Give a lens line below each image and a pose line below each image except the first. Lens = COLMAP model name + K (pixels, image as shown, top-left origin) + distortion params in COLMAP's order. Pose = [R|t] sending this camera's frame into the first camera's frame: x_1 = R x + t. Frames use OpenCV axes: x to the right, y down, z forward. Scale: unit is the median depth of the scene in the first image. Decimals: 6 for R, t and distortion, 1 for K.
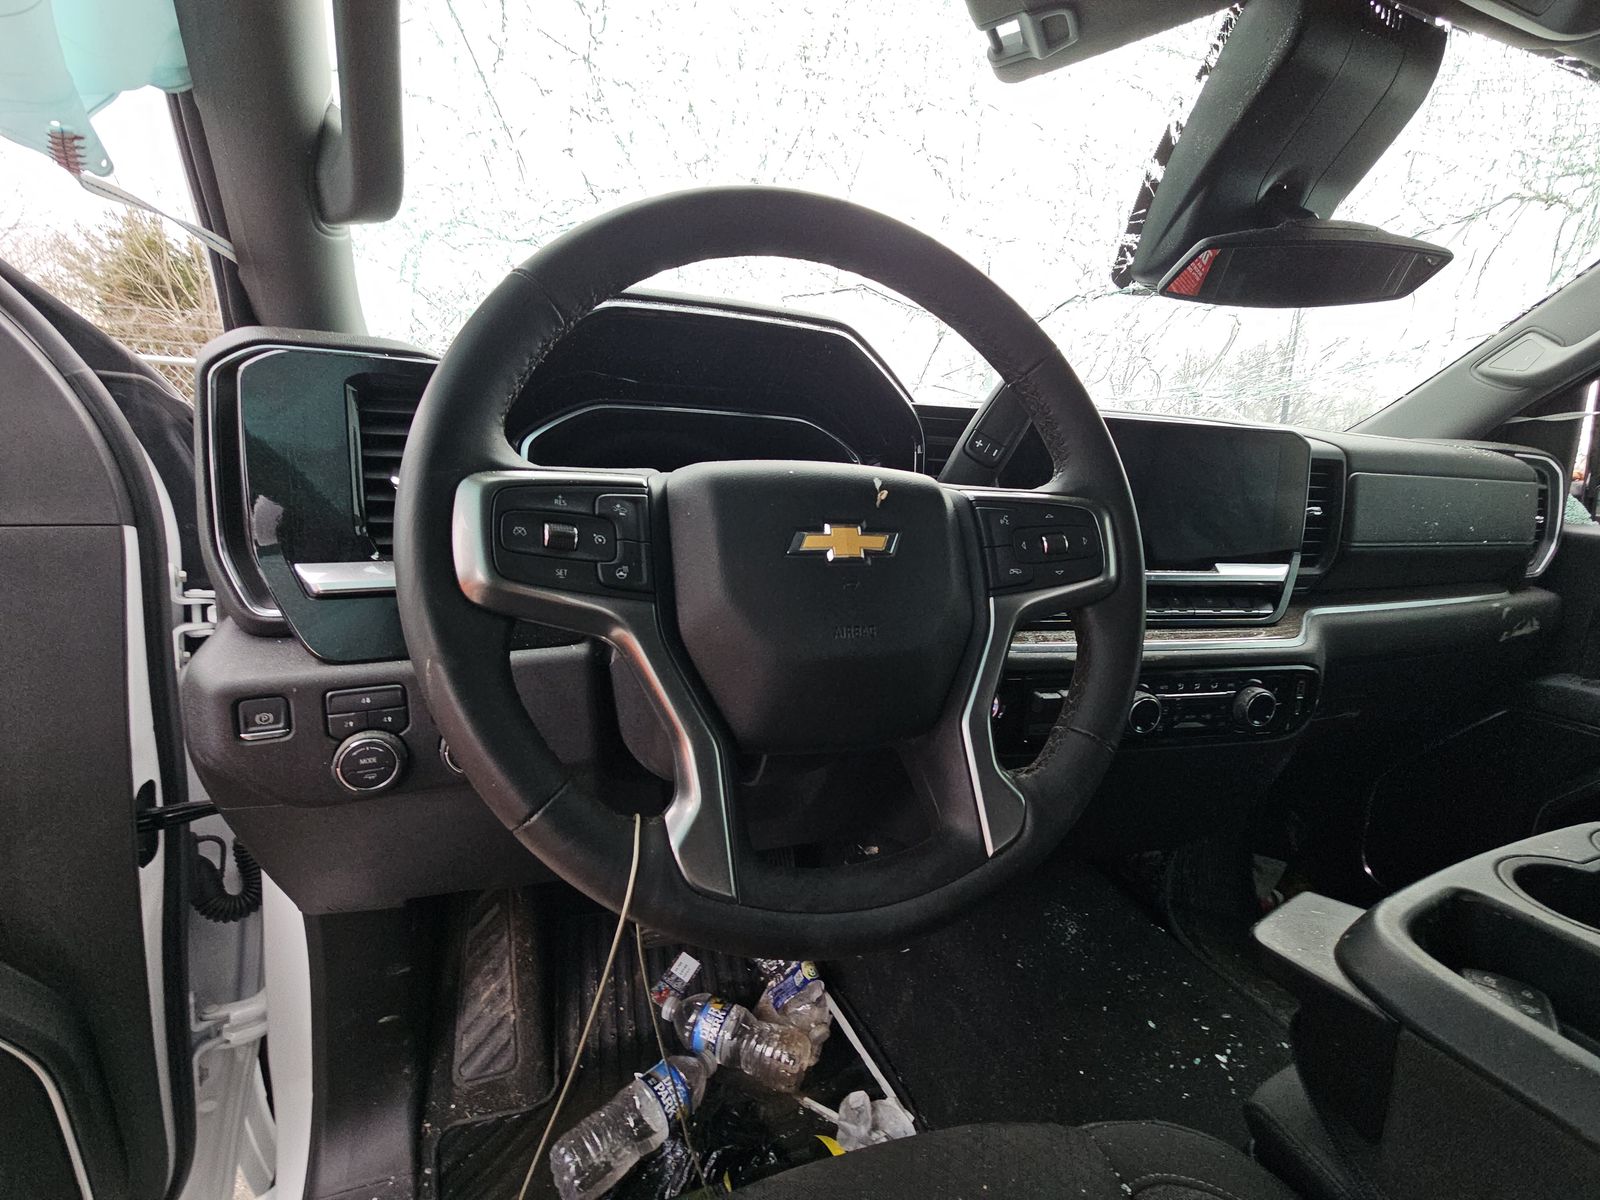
lens RADIAL K [[649.3, 0, 800.9], [0, 649.3, 604.7], [0, 0, 1]] dist [0.007183, -0.007365]
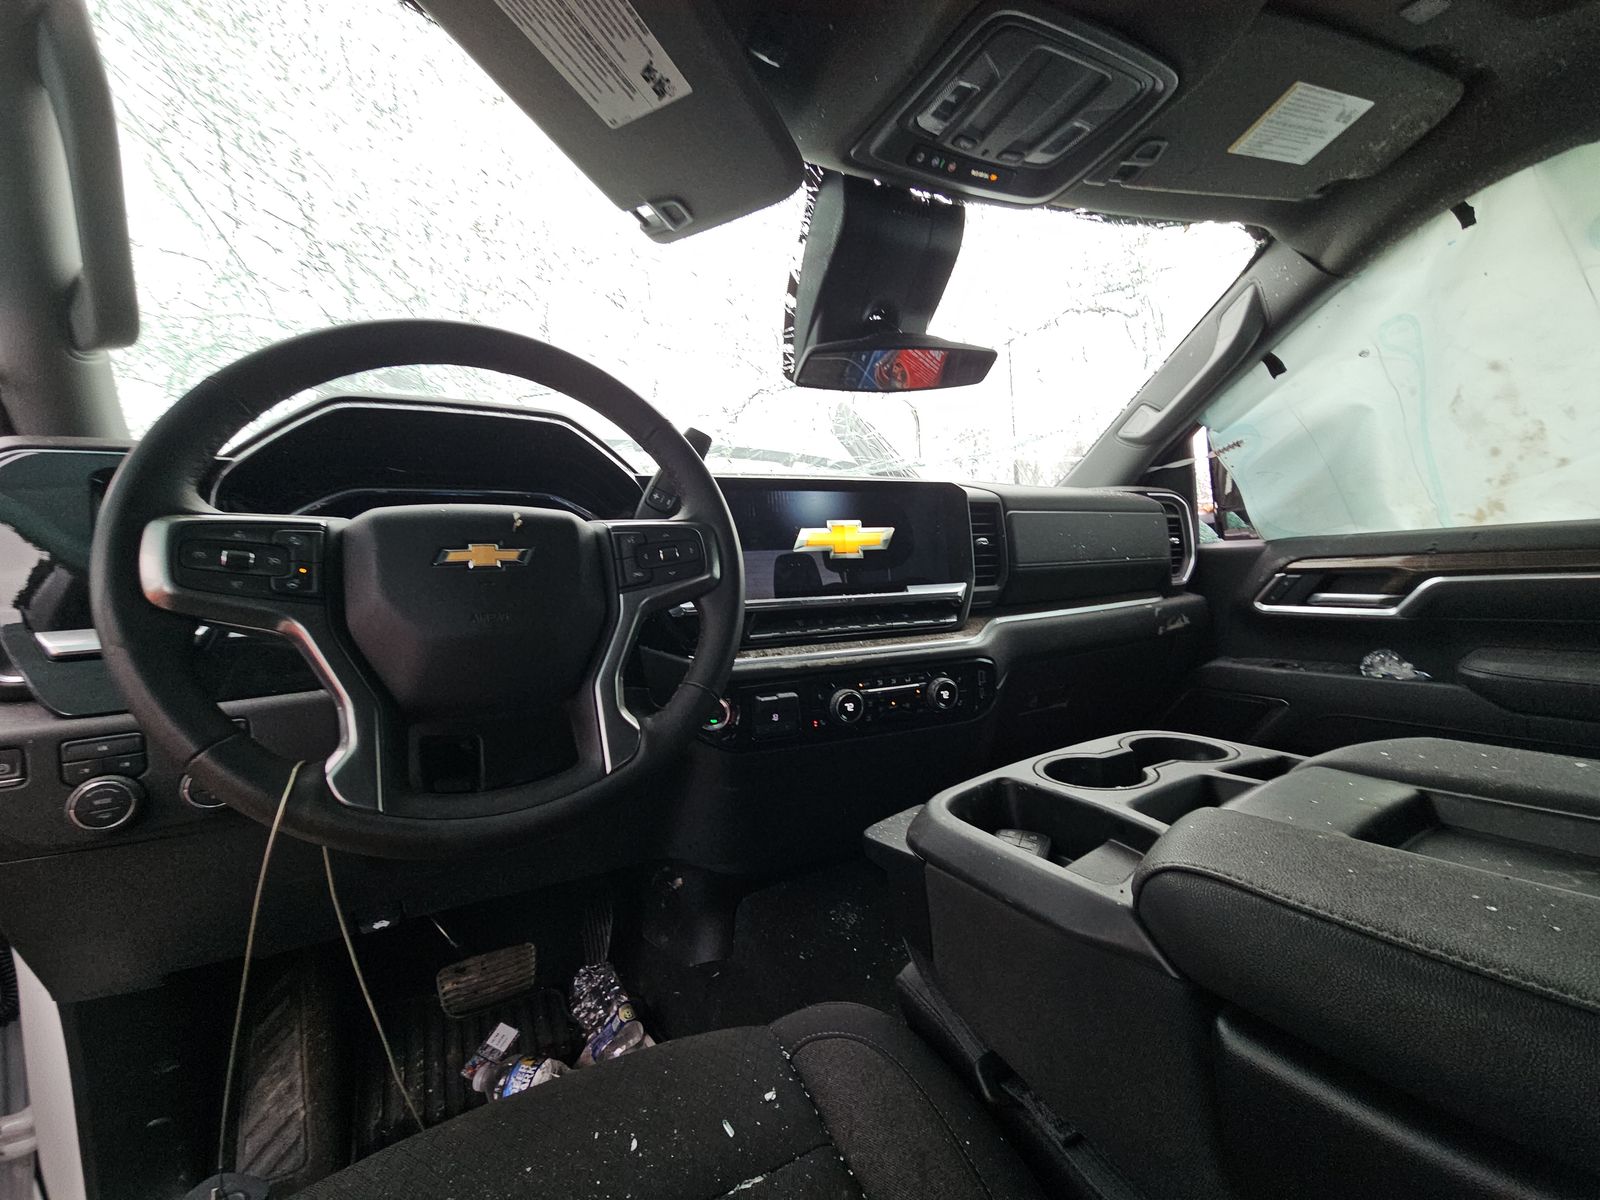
lens RADIAL K [[649.3, 0, 800.9], [0, 649.3, 604.7], [0, 0, 1]] dist [0.007183, -0.007365]
pose [[0.981213, -0.087118, 0.172136, 0.248734], [0.110854, 0.984834, -0.133468, 0.137627], [-0.157898, 0.150042, 0.975990, -0.229433]]
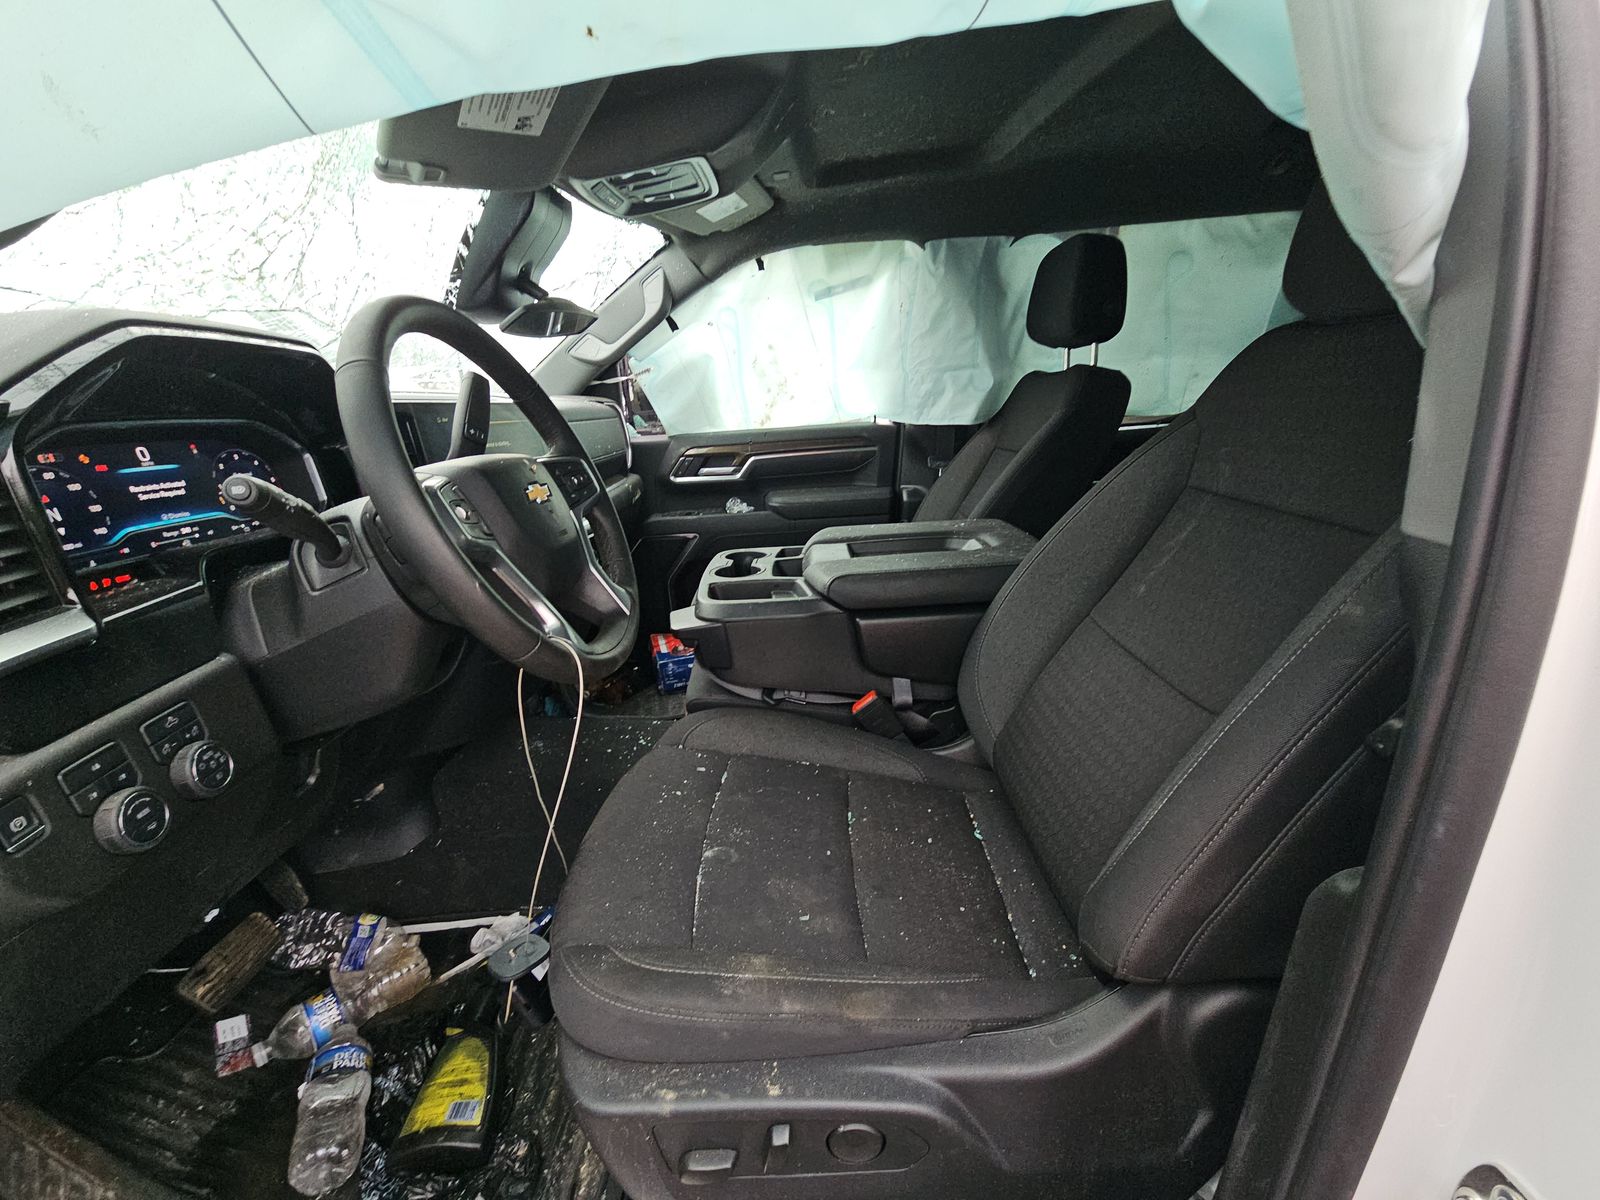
lens RADIAL K [[640.4, 0, 799.3], [0, 640.4, 604.8], [0, 0, 1]] dist [0.000666, -0.010694]
pose [[0.339194, -0.332092, 0.880149, -0.775386], [0.251411, 0.933585, 0.255365, -0.036012], [-0.906499, 0.134661, 0.400158, -0.238056]]
